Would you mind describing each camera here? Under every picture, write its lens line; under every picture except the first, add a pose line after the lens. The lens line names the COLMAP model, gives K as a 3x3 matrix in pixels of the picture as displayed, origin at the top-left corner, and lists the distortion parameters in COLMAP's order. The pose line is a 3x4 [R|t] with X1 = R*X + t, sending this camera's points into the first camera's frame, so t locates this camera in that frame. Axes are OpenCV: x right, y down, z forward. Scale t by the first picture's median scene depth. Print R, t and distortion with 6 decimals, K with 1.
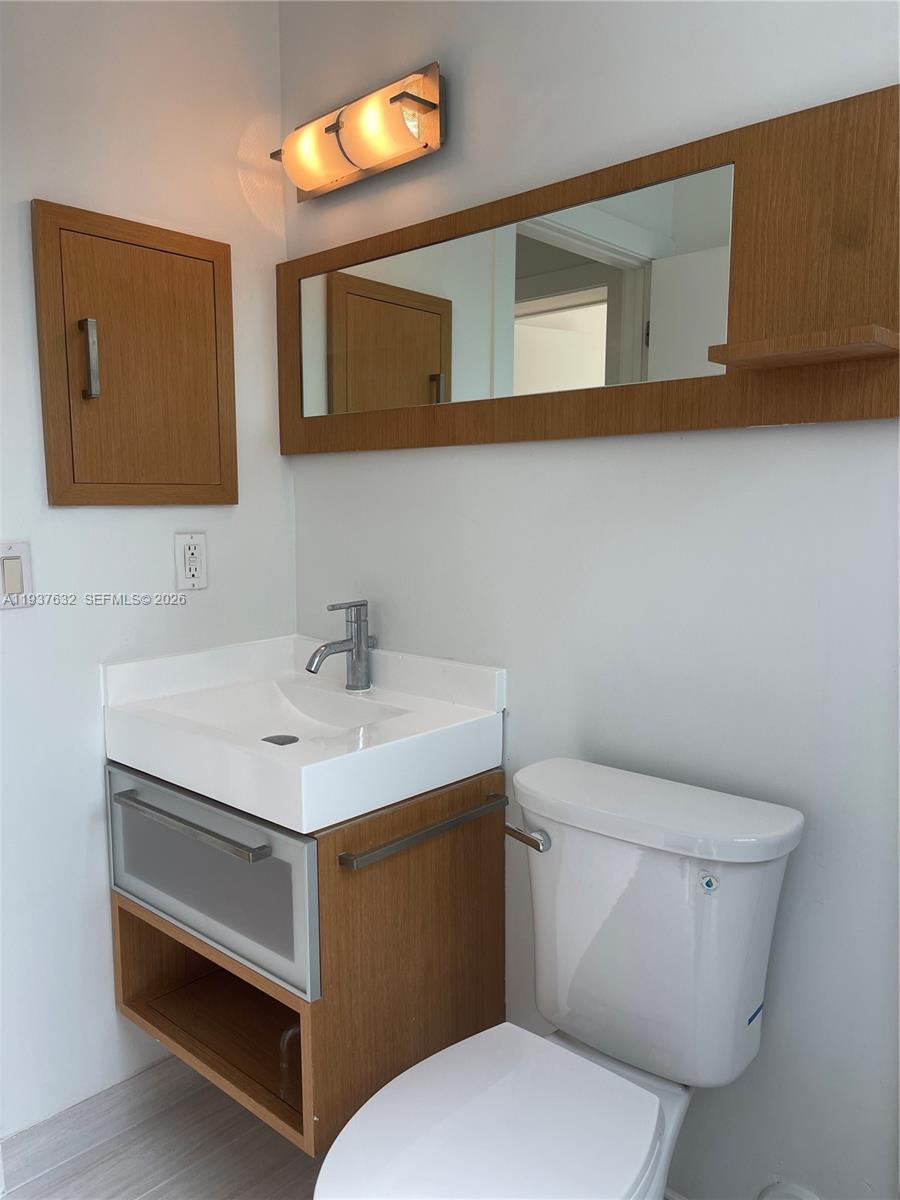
lens RADIAL K [[915.8, 0, 458.4], [0, 915.8, 606.1], [0, 0, 1]] dist [0.055477, -0.059582]
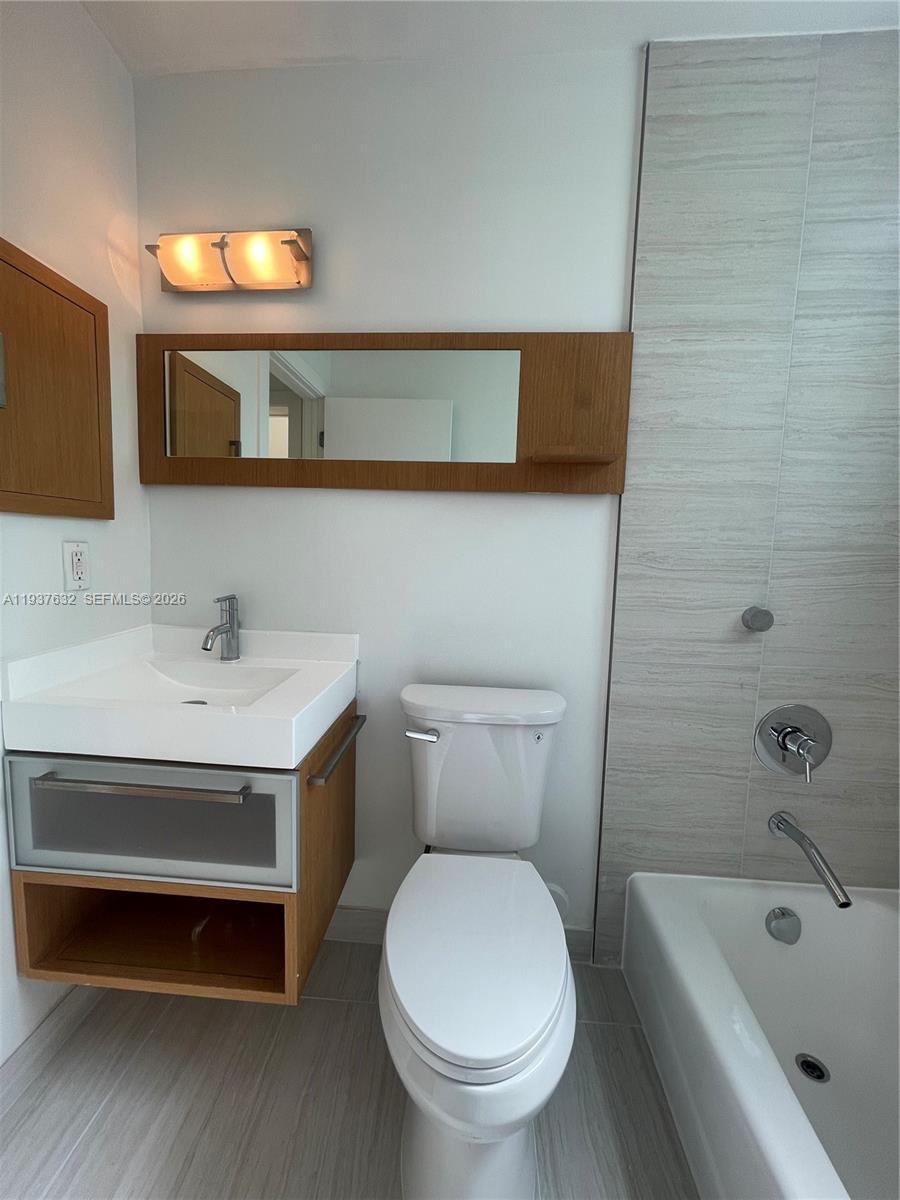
lens RADIAL K [[488.8, 0, 450.6], [0, 488.8, 595.2], [0, 0, 1]] dist [-0.001513, 0.001774]
pose [[0.786156, -0.034470, 0.617066, -0.314818], [0.038294, 0.999242, 0.007032, 0.002188], [-0.616840, 0.018102, 0.786880, 0.230953]]
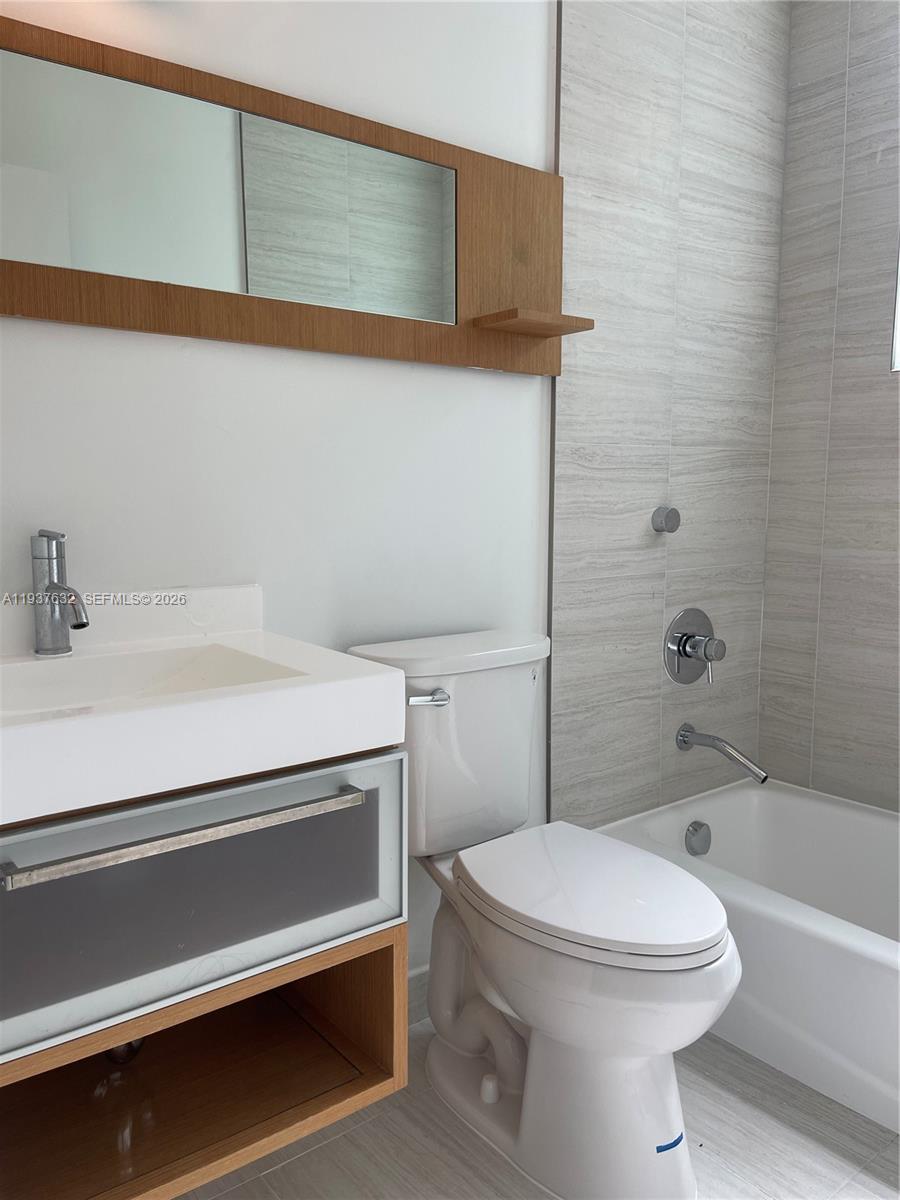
lens RADIAL K [[915.8, 0, 456.5], [0, 915.8, 598.9], [0, 0, 1]] dist [0.055477, -0.059582]
pose [[0.163489, -0.113395, 0.980007, -0.803428], [0.107099, 0.989541, 0.096631, 0.014060], [-0.980715, 0.089159, 0.173924, 0.586903]]
